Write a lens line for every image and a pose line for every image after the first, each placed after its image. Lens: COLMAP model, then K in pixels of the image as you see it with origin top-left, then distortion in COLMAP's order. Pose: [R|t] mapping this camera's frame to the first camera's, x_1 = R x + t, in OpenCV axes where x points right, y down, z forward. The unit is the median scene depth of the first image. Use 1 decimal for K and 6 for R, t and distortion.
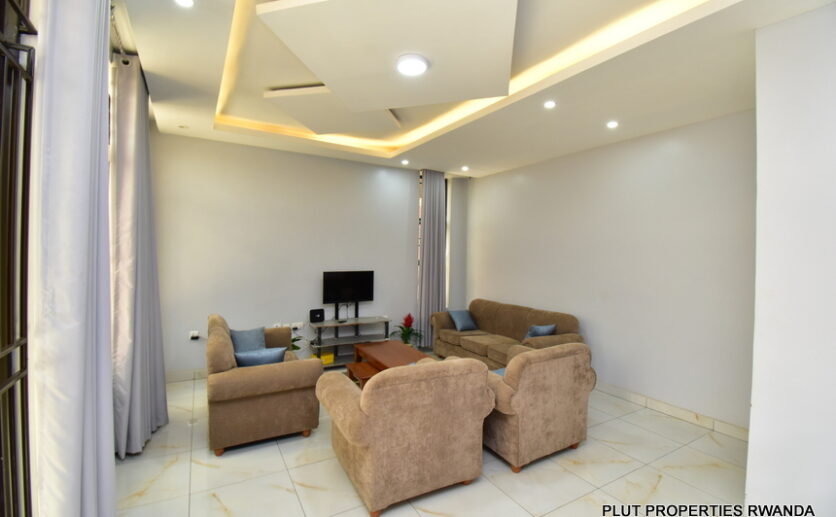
lens RADIAL K [[374.7, 0, 419.1], [0, 374.7, 256.4], [0, 0, 1]] dist [0.000665, -0.002231]
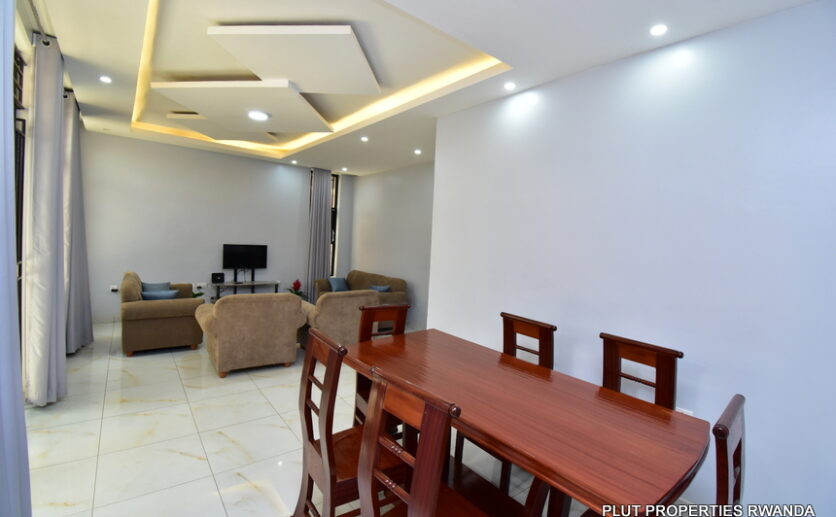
lens RADIAL K [[374.7, 0, 417.2], [0, 374.7, 254.6], [0, 0, 1]] dist [0.000665, -0.002231]
pose [[0.990664, 0.029405, 0.133114, 0.370792], [-0.034279, 0.998818, 0.034468, 0.014679], [-0.131943, -0.038709, 0.990501, -0.586449]]
